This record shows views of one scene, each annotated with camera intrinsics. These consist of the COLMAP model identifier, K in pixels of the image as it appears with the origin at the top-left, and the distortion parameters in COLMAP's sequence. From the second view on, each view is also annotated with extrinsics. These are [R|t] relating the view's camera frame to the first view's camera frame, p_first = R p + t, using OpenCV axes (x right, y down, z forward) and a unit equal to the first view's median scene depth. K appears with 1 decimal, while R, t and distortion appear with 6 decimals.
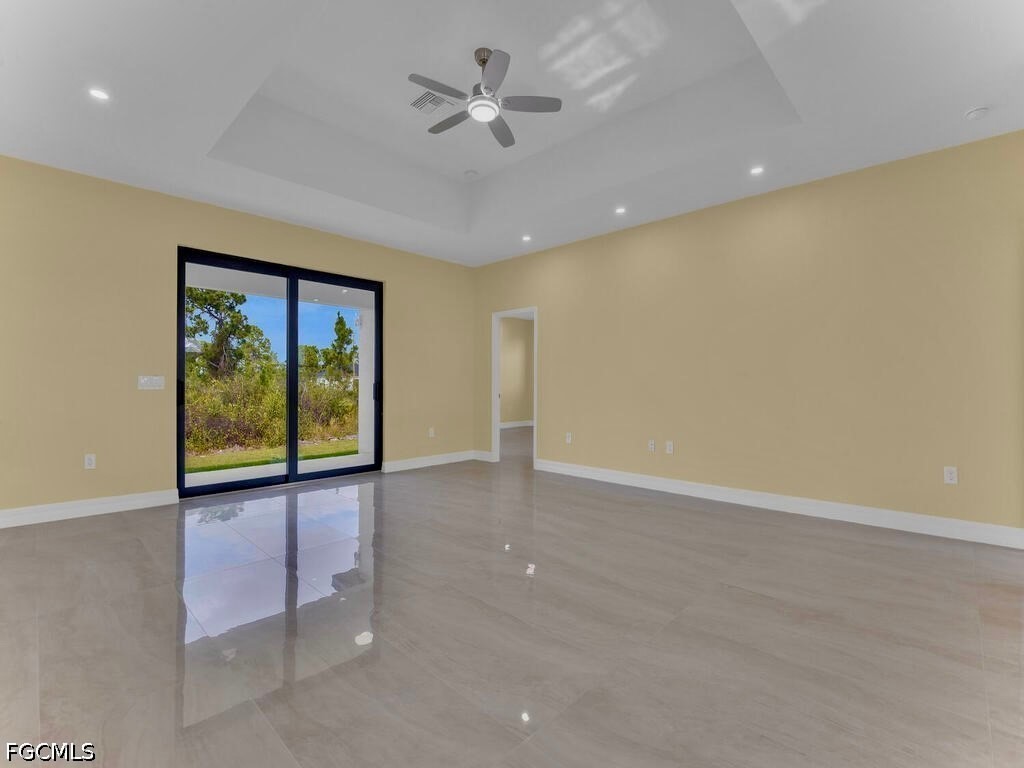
lens RADIAL K [[464.1, 0, 508.7], [0, 464.1, 380.0], [0, 0, 1]] dist [0.002355, 0.001031]
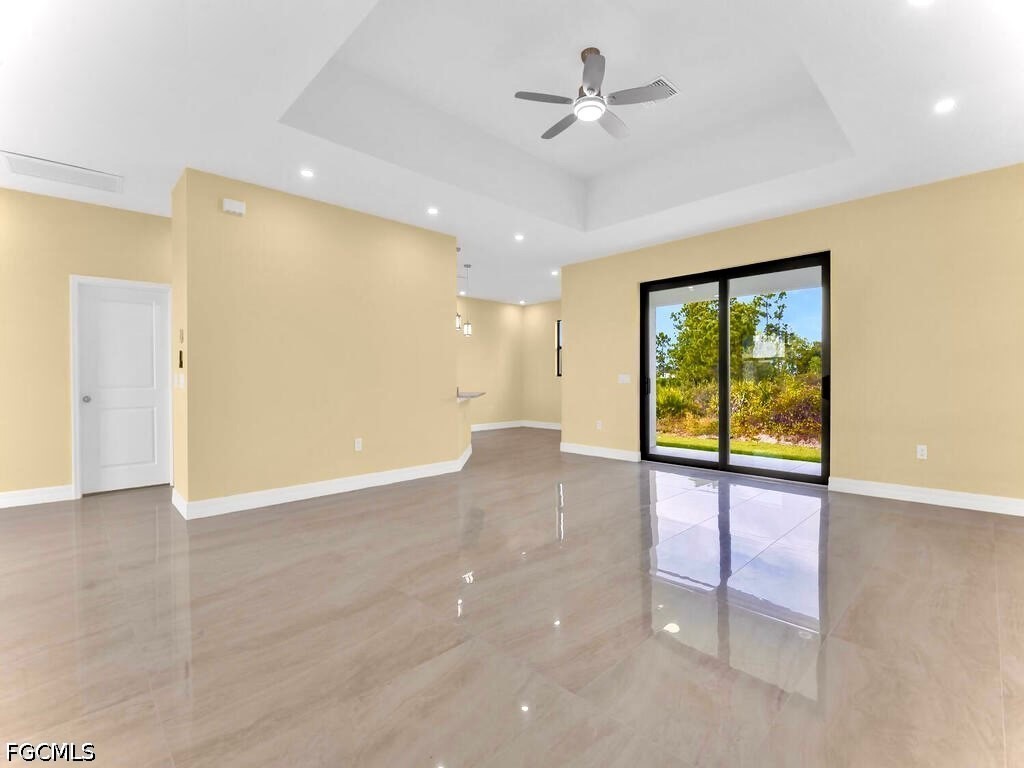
lens RADIAL K [[464.1, 0, 514.0], [0, 464.1, 386.4], [0, 0, 1]] dist [0.002355, 0.001031]
pose [[-0.030122, 0.017676, -0.999390, 0.618522], [0.014816, 0.999742, 0.017235, -0.001268], [0.999436, -0.014288, -0.030376, 0.551239]]
